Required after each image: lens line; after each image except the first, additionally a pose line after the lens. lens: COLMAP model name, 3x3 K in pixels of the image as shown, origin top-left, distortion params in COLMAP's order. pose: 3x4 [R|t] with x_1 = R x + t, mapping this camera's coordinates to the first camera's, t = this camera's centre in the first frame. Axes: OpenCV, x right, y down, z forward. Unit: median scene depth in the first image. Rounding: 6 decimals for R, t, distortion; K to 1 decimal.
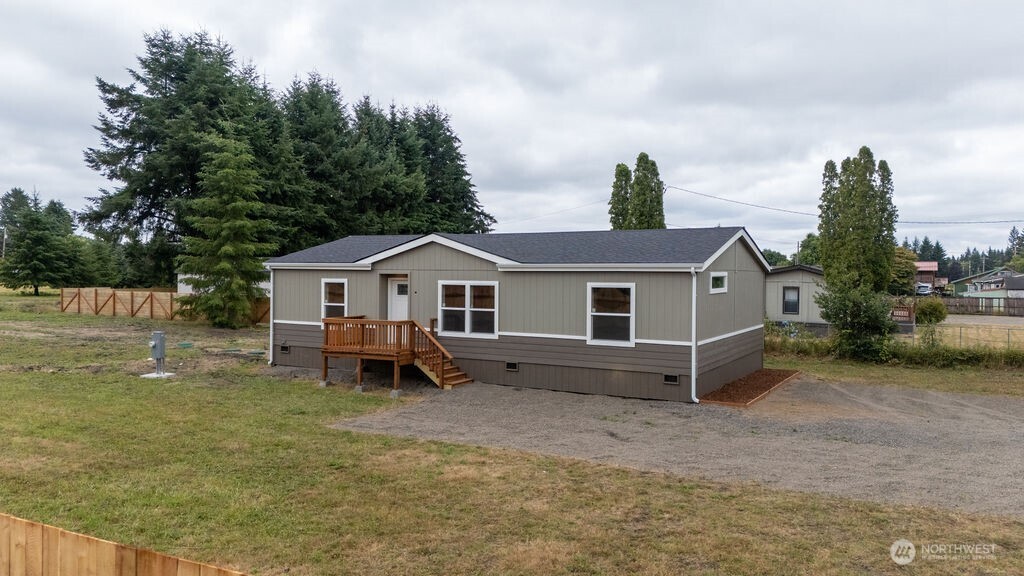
lens RADIAL K [[789.7, 0, 512.0], [0, 789.7, 288.0], [0, 0, 1]] dist [0.075018, -0.001662]
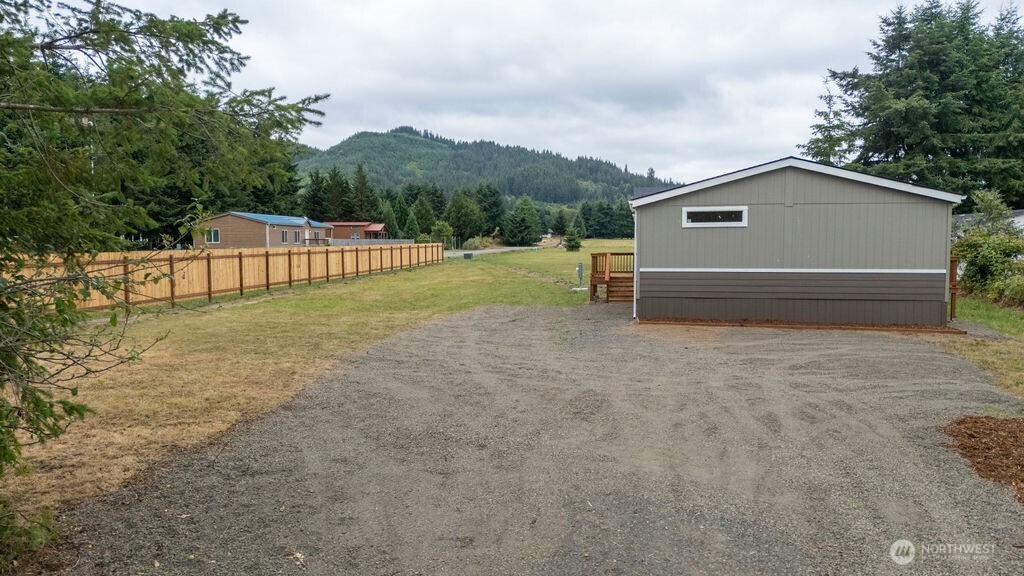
lens RADIAL K [[789.7, 0, 512.0], [0, 789.7, 288.0], [0, 0, 1]] dist [0.075018, -0.001662]
pose [[0.359533, 0.046051, -0.931995, 0.954031], [-0.016762, 0.998939, 0.042893, 0.038691], [0.932982, 0.000200, 0.359923, 0.316249]]
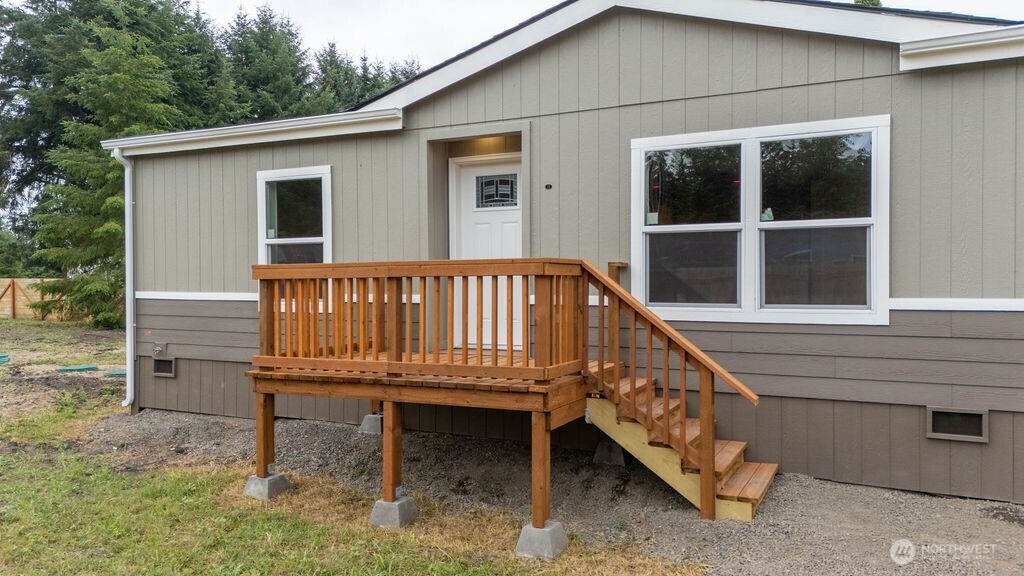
lens RADIAL K [[789.7, 0, 512.0], [0, 789.7, 288.0], [0, 0, 1]] dist [0.075018, -0.001662]
pose [[0.998831, -0.013616, 0.046380, -0.142193], [0.013887, 0.999888, -0.005529, 0.045170], [-0.046300, 0.006167, 0.998909, 0.634187]]
